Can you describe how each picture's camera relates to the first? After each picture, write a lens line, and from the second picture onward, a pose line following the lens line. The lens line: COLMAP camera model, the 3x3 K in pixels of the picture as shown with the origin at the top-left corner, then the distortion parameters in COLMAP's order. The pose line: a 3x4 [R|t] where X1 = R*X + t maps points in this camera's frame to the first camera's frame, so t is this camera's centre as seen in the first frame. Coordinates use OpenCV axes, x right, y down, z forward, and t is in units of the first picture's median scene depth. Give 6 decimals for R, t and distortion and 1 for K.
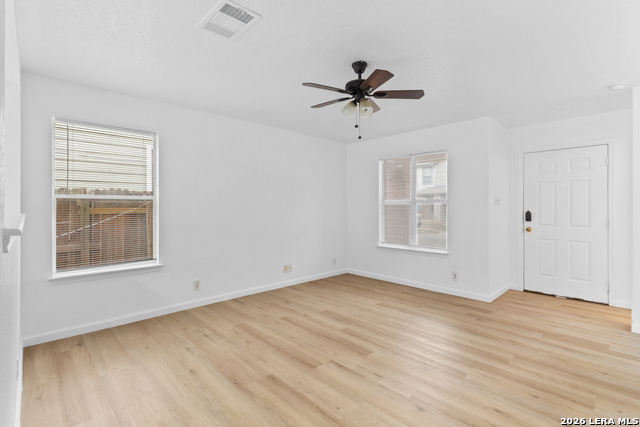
lens RADIAL K [[300.2, 0, 334.4], [0, 300.2, 208.6], [0, 0, 1]] dist [0.003458, 0.000171]
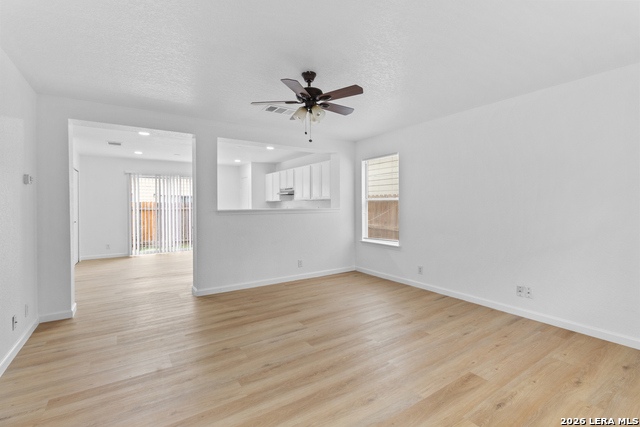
lens RADIAL K [[300.2, 0, 325.3], [0, 300.2, 207.8], [0, 0, 1]] dist [0.003458, 0.000171]
pose [[-0.201301, 0.010465, -0.979473, 0.873349], [0.001378, 0.999945, 0.010401, -0.004938], [0.979528, 0.000744, -0.201305, 0.970813]]
